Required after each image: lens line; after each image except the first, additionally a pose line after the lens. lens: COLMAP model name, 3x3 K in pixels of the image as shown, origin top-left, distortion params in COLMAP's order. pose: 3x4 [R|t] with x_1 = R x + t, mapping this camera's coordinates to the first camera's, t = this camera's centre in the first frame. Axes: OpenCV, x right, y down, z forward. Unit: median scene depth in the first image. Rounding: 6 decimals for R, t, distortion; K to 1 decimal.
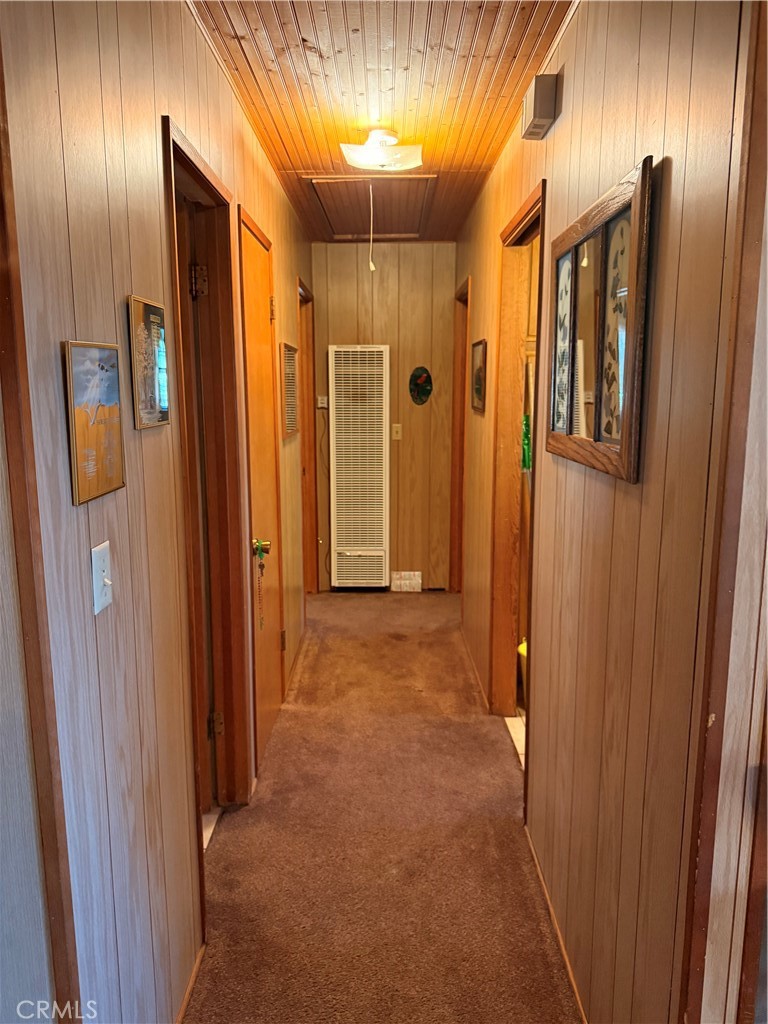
lens RADIAL K [[729.7, 0, 384.5], [0, 729.7, 513.9], [0, 0, 1]] dist [0.000760, -0.003131]
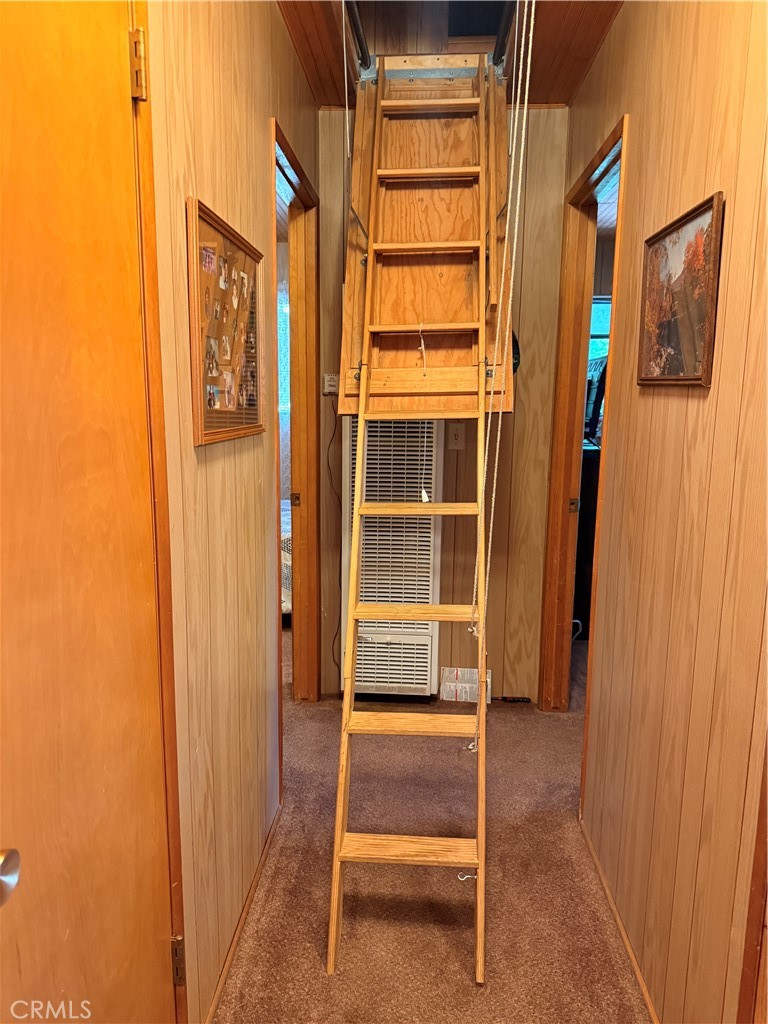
lens RADIAL K [[729.7, 0, 378.8], [0, 729.7, 510.1], [0, 0, 1]] dist [0.000760, -0.003131]
pose [[0.998002, 0.022567, -0.059011, -0.010046], [-0.023272, 0.999666, -0.011282, -0.046028], [0.058737, 0.012632, 0.998194, 0.424498]]
